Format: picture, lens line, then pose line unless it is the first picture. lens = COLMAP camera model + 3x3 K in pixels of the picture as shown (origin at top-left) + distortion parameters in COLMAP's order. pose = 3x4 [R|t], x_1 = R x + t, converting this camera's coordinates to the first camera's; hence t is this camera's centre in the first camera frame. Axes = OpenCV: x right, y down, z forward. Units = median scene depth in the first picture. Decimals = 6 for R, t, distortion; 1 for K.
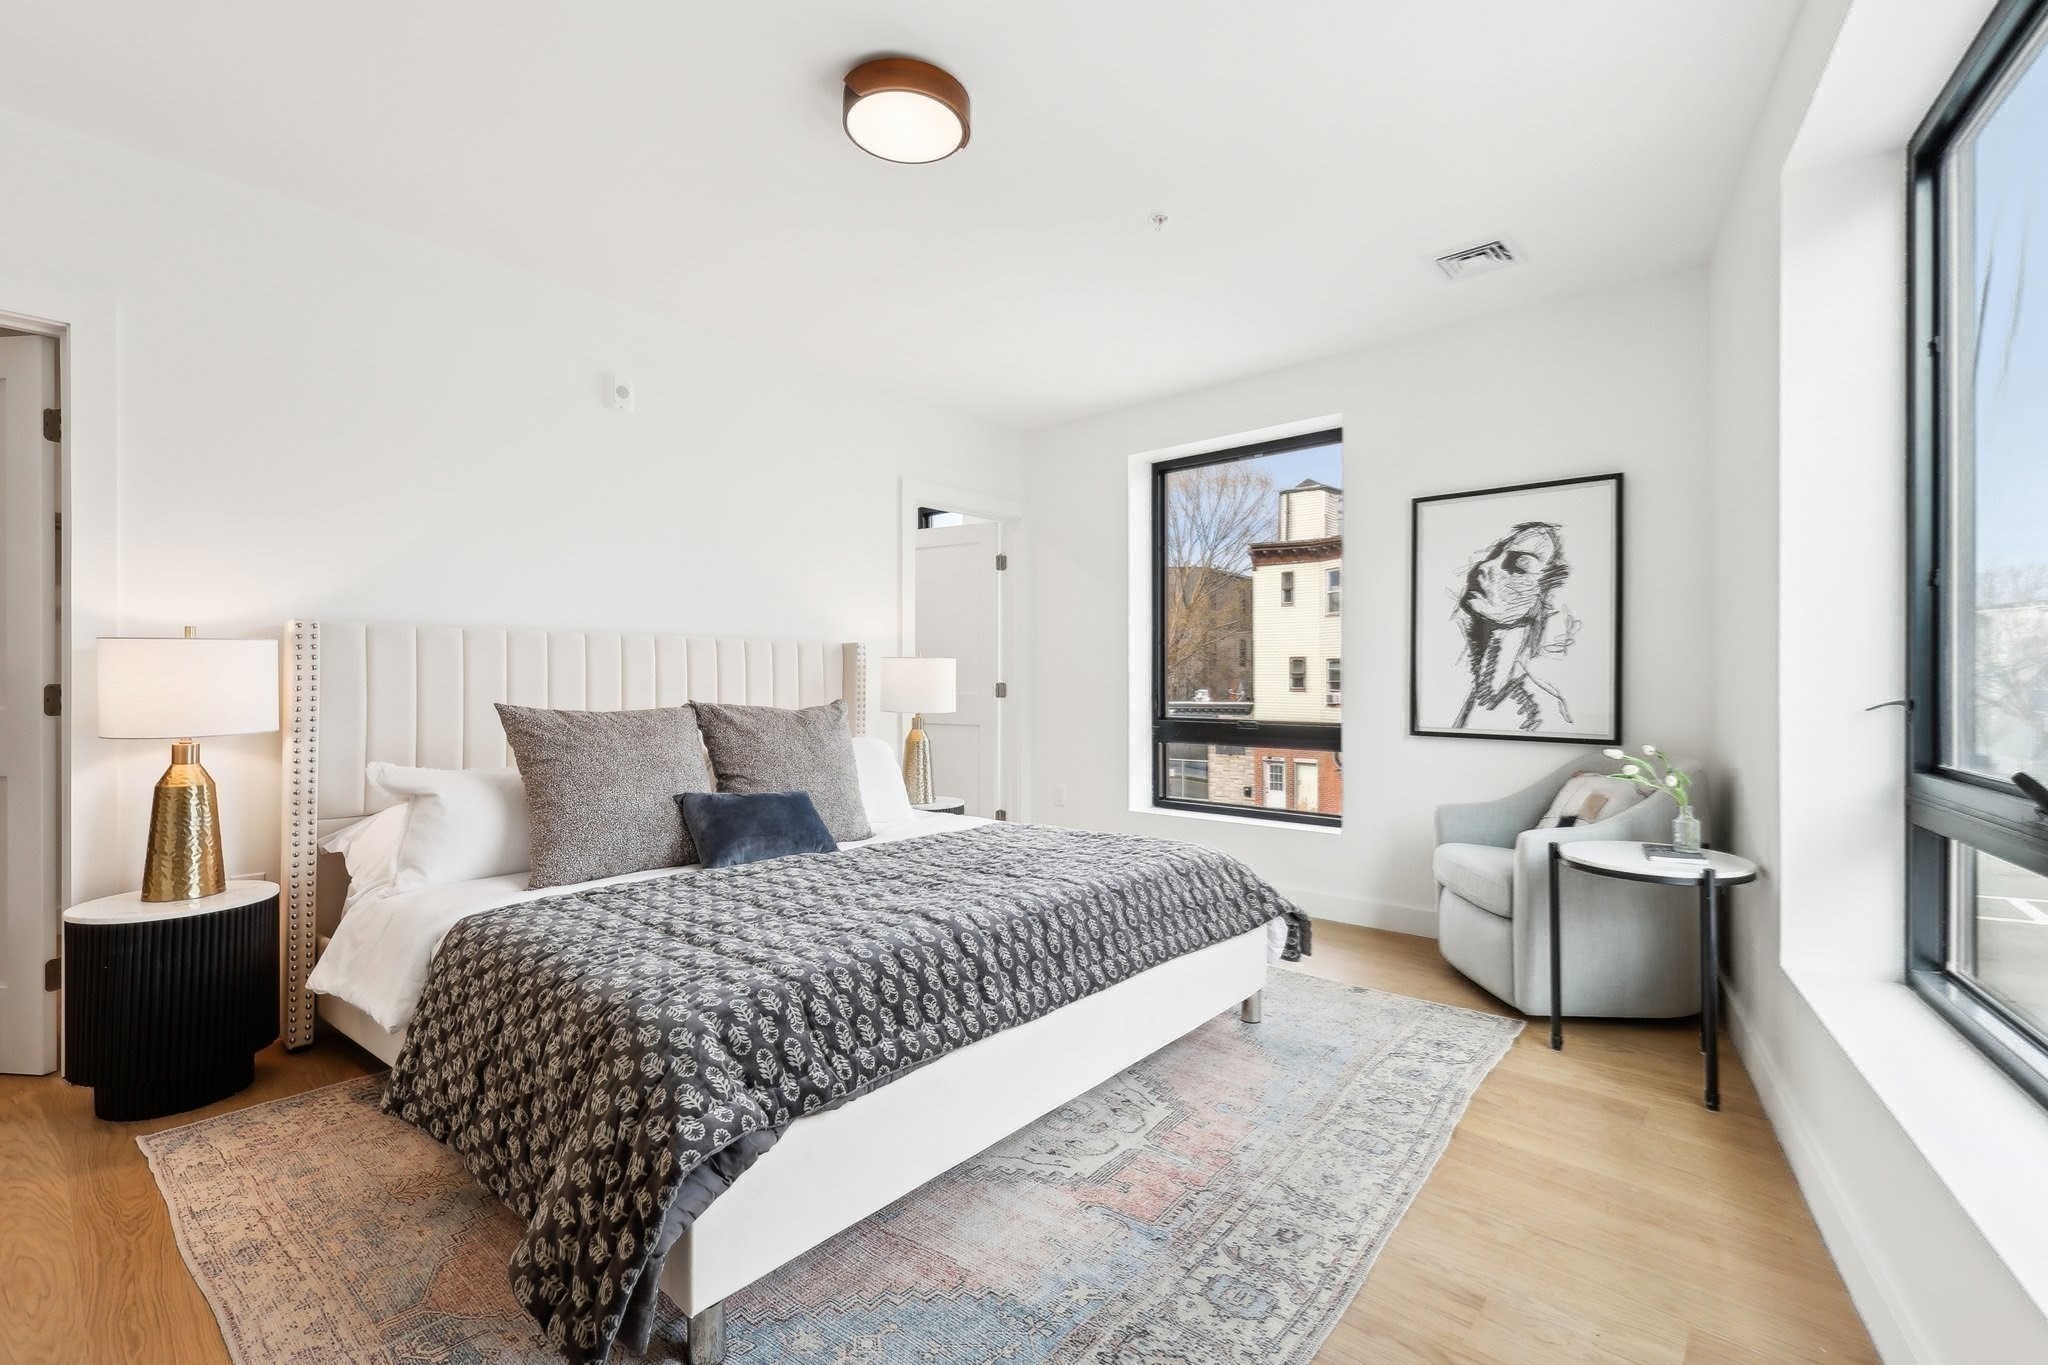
lens RADIAL K [[920.0, 0, 1021.4], [0, 920.0, 672.0], [0, 0, 1]] dist [0.000215, 0.000059]
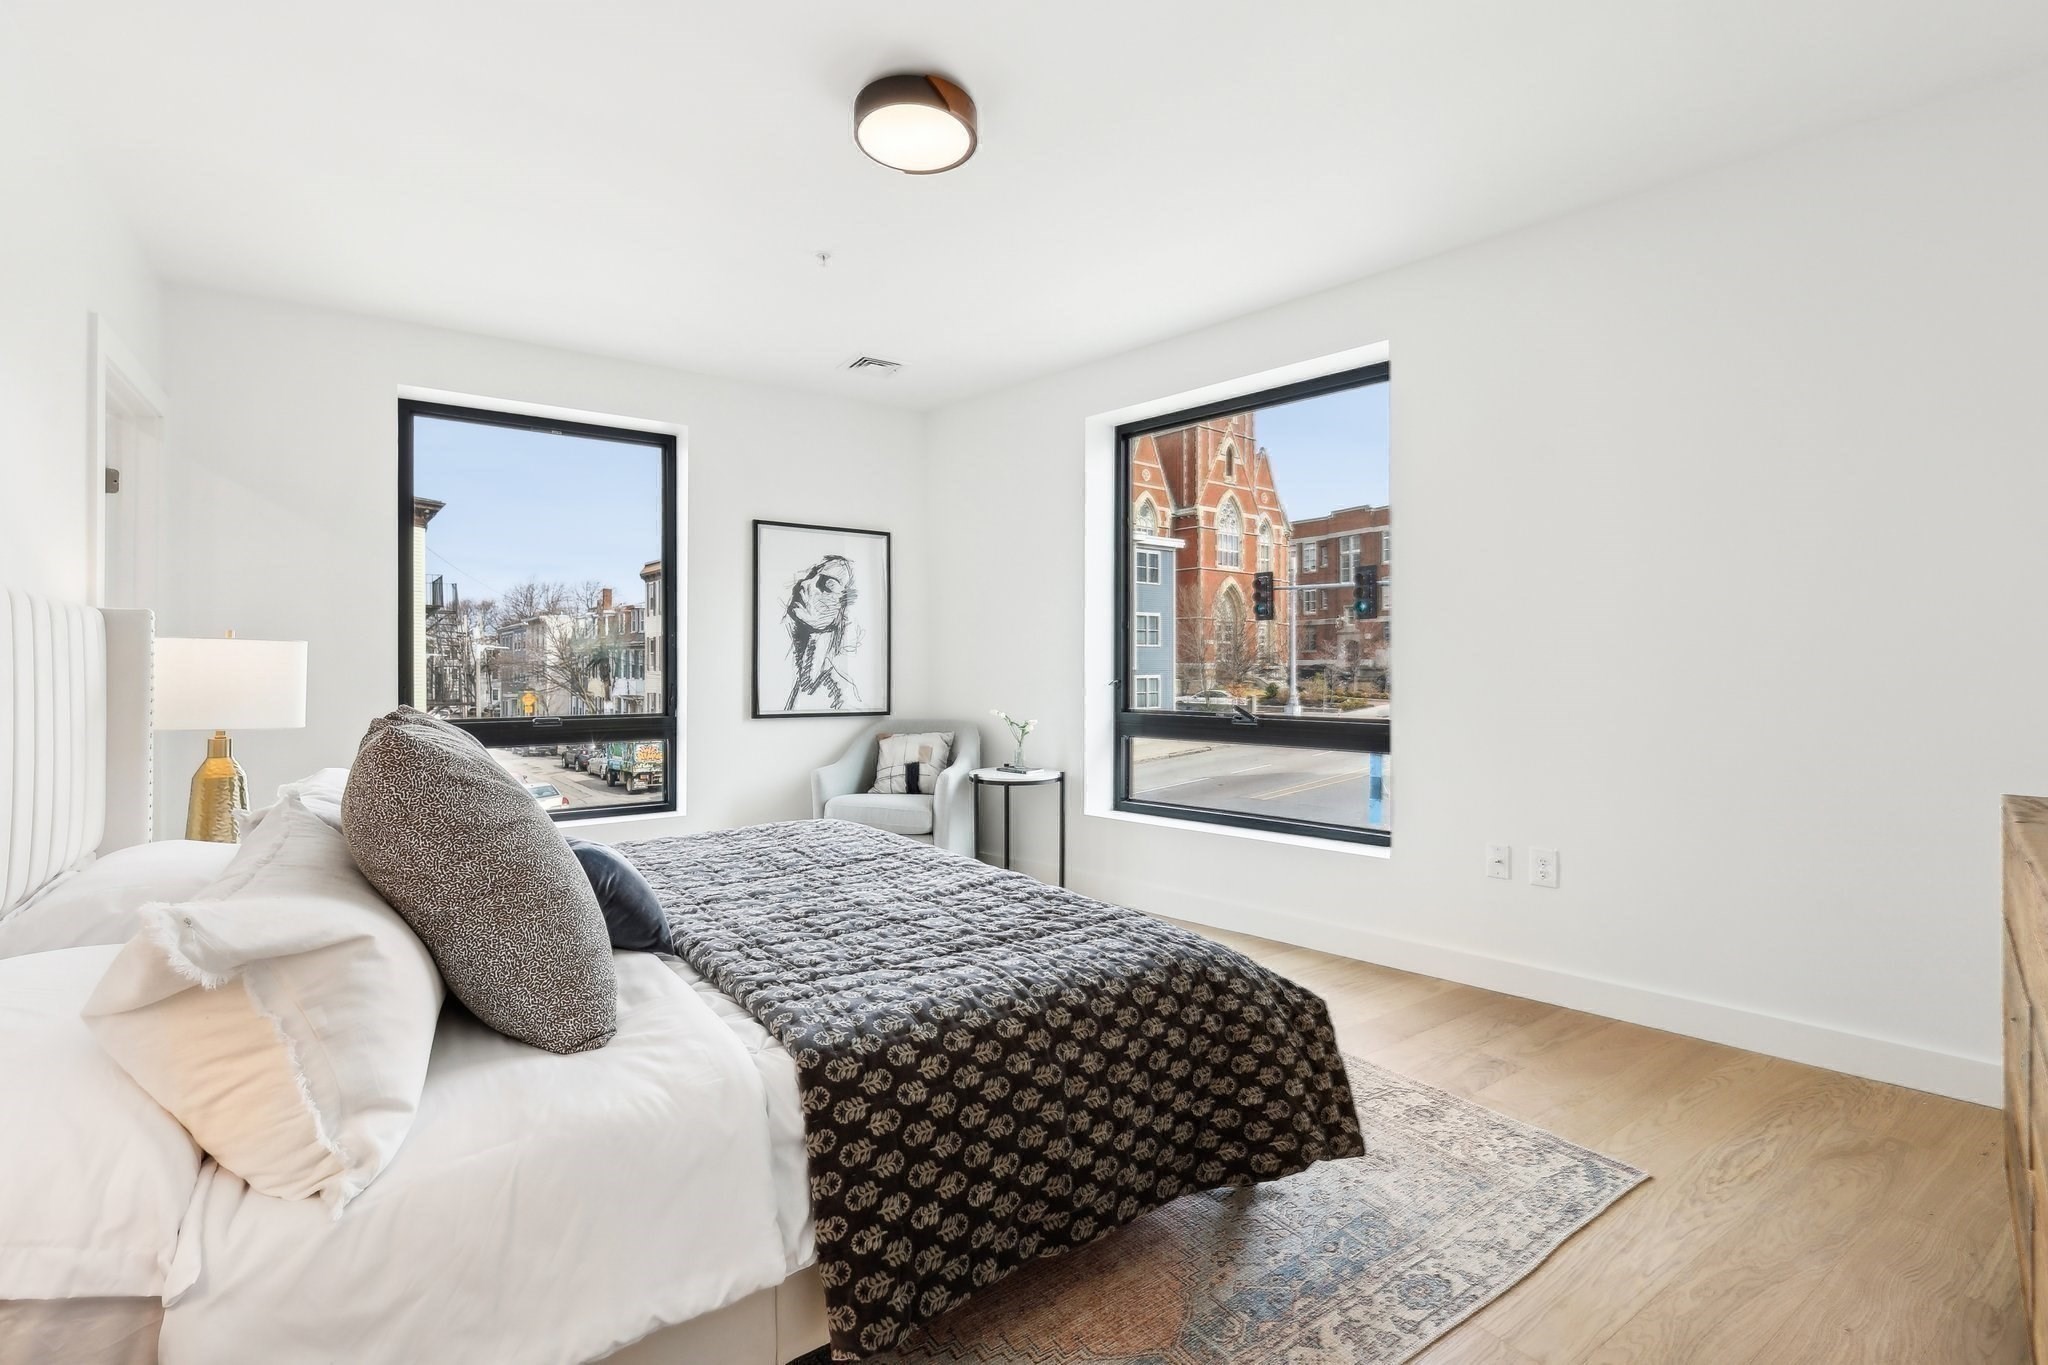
lens RADIAL K [[920.0, 0, 1021.4], [0, 920.0, 672.0], [0, 0, 1]] dist [0.000215, 0.000059]
pose [[0.229357, -0.007706, 0.973312, -0.689344], [-0.006638, 0.999933, 0.009481, -0.005168], [-0.973320, -0.008635, 0.229291, 0.411251]]
